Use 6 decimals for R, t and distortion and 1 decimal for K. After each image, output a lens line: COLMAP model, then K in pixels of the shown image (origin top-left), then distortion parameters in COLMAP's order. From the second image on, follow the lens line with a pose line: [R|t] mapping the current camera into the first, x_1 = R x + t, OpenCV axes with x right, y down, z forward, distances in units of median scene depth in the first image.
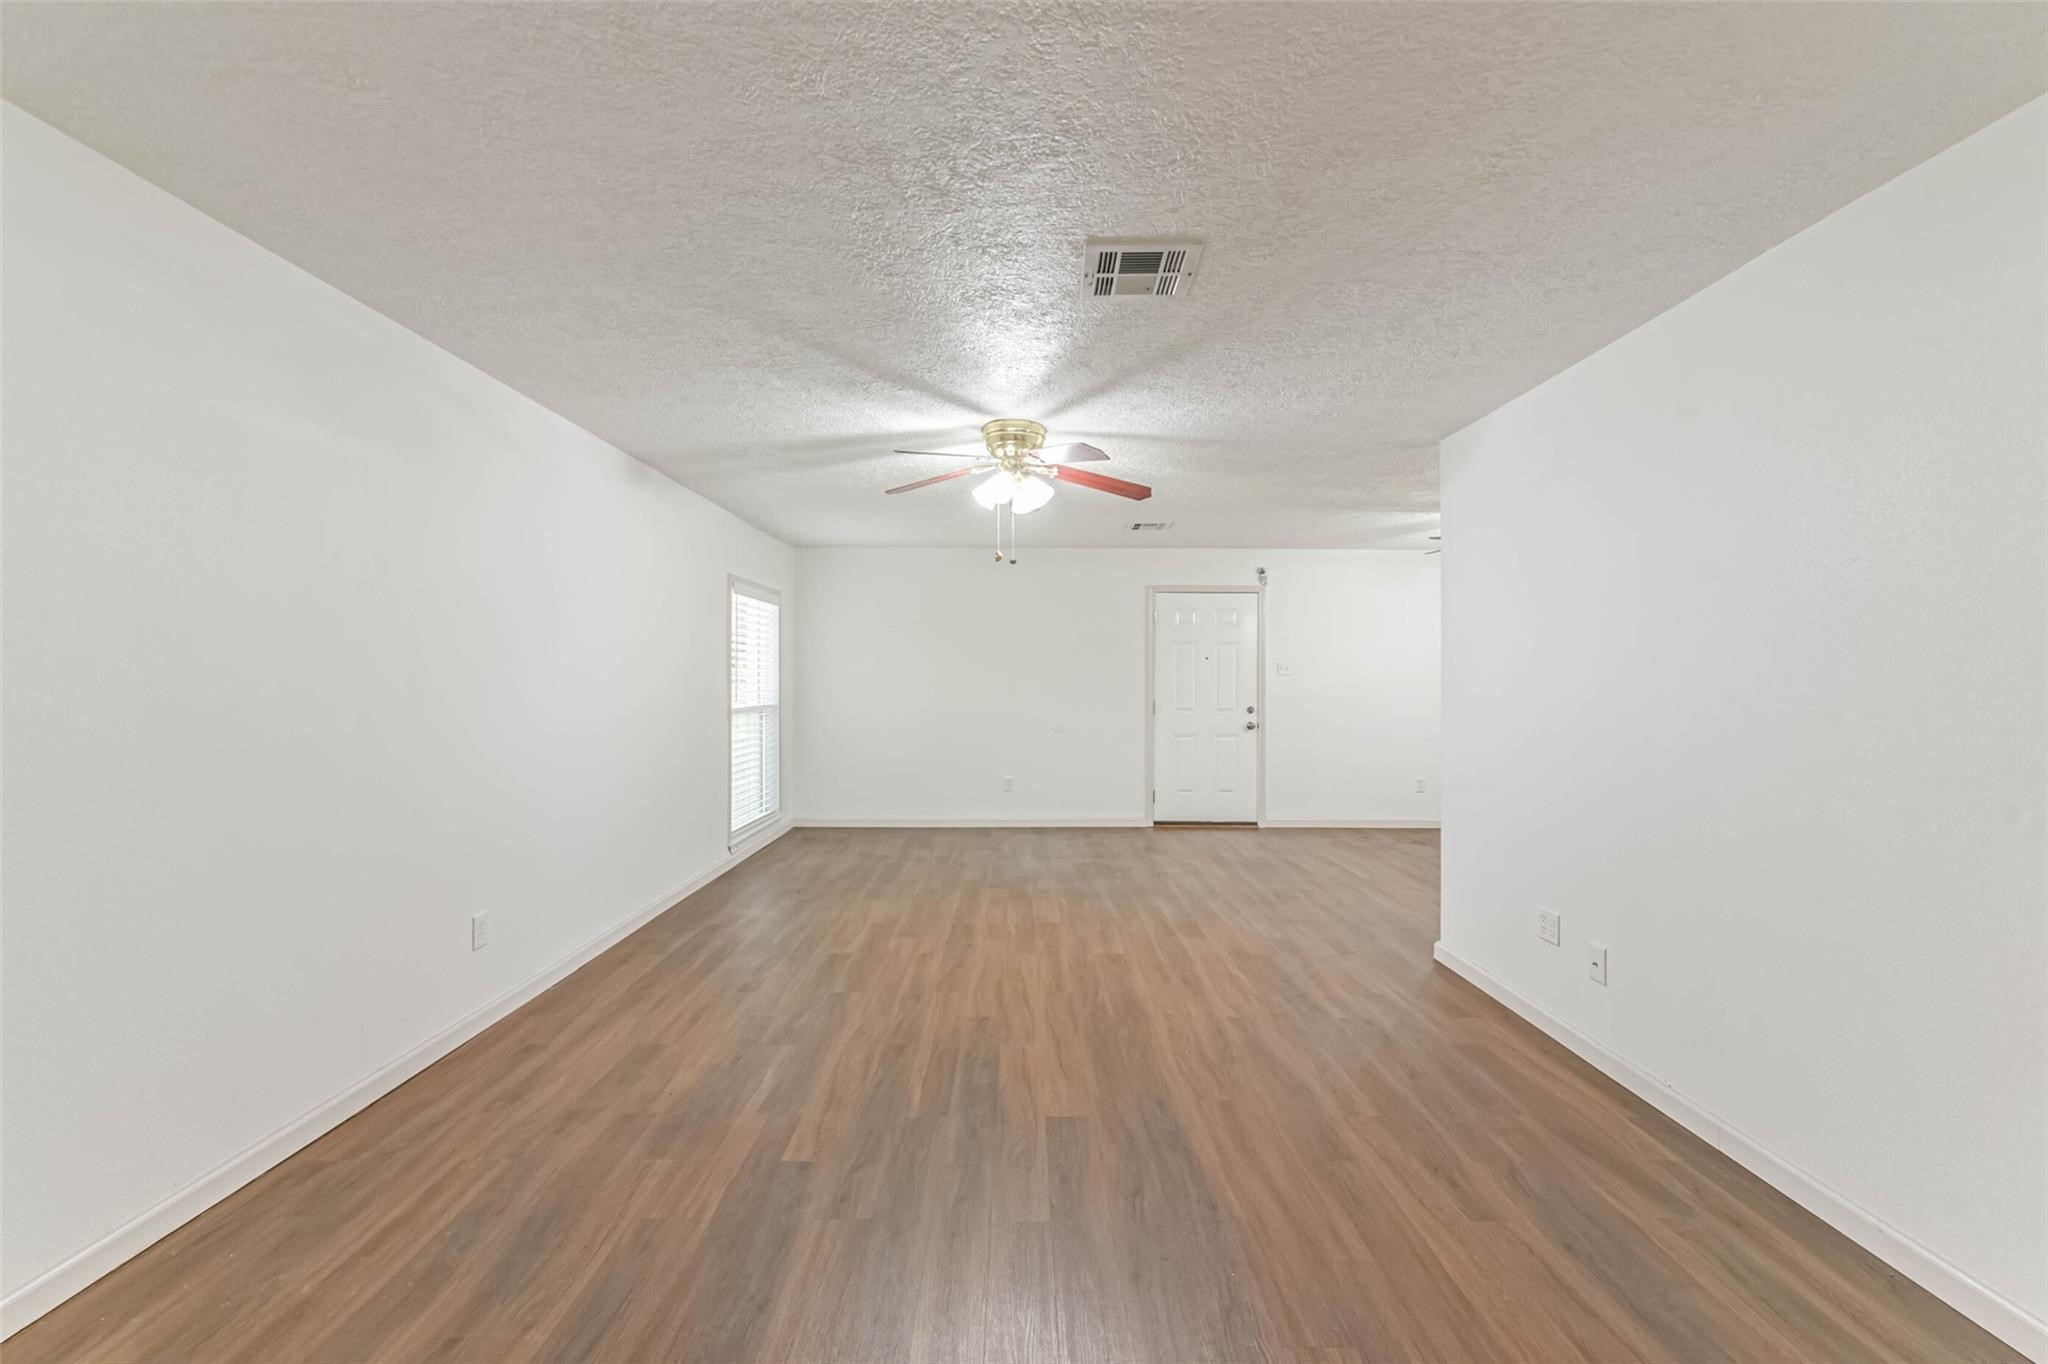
lens RADIAL K [[804.6, 0, 1024.0], [0, 804.6, 682.0], [0, 0, 1]] dist [-0.021009, 0.000072]
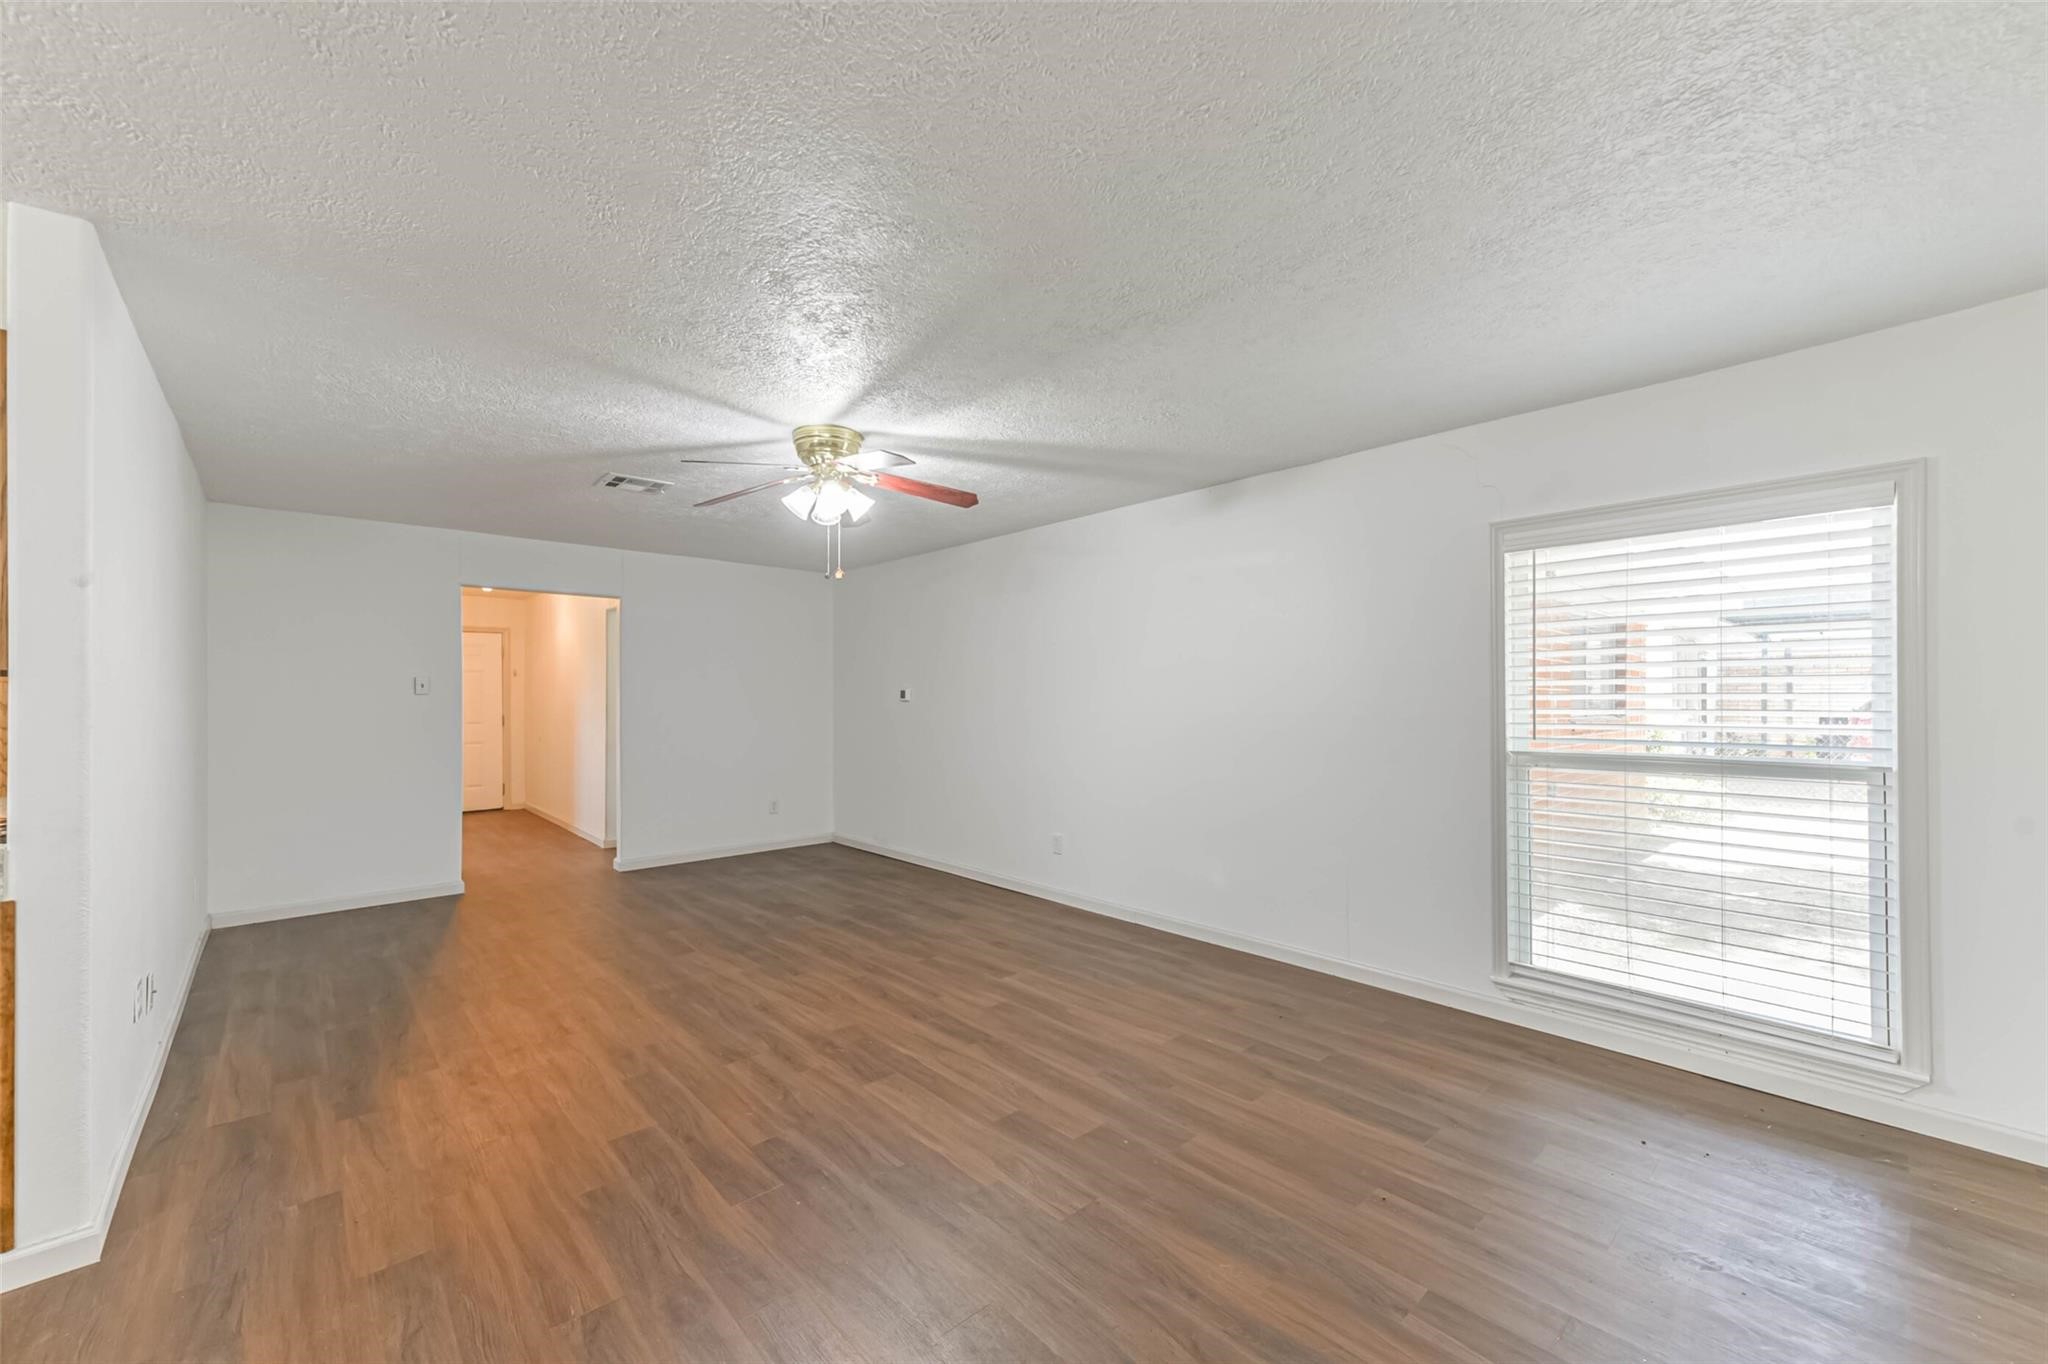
lens RADIAL K [[802.0, 0, 1024.0], [0, 802.0, 682.0], [0, 0, 1]] dist [0.002001, 0.000072]
pose [[-0.740529, -0.012343, -0.671912, 0.481762], [-0.001608, 0.999861, -0.016595, -0.007960], [0.672023, -0.011208, -0.740445, 1.975588]]
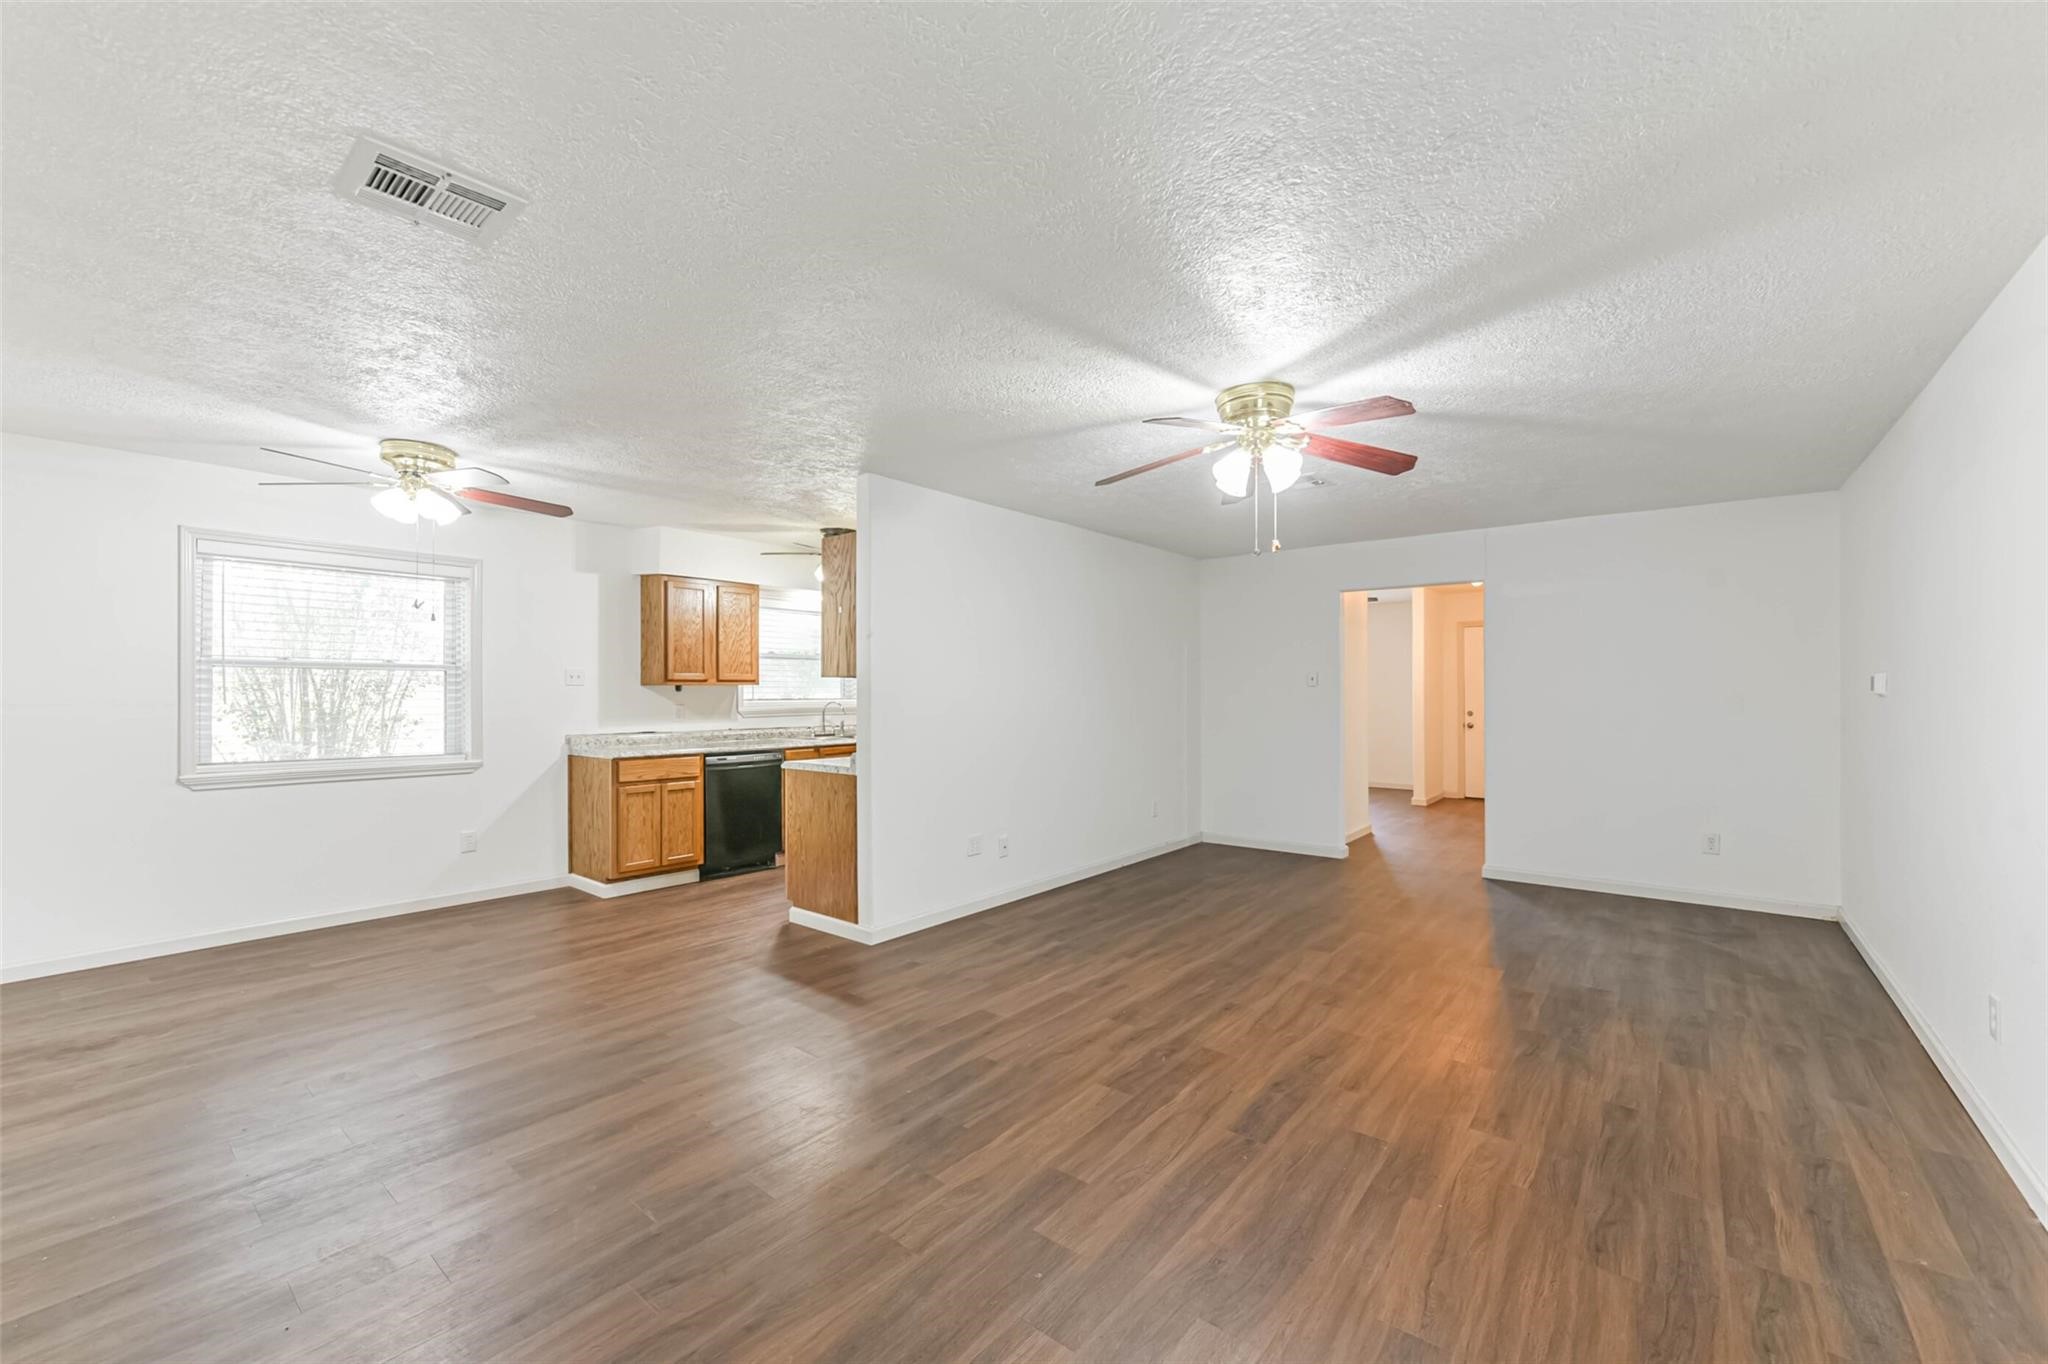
lens RADIAL K [[804.6, 0, 1024.0], [0, 804.6, 682.0], [0, 0, 1]] dist [-0.021009, 0.000072]
pose [[-0.771980, 0.004993, 0.635627, -0.386571], [0.000256, 0.999972, -0.007544, -0.005900], [-0.635646, -0.005661, -0.771960, 1.924622]]
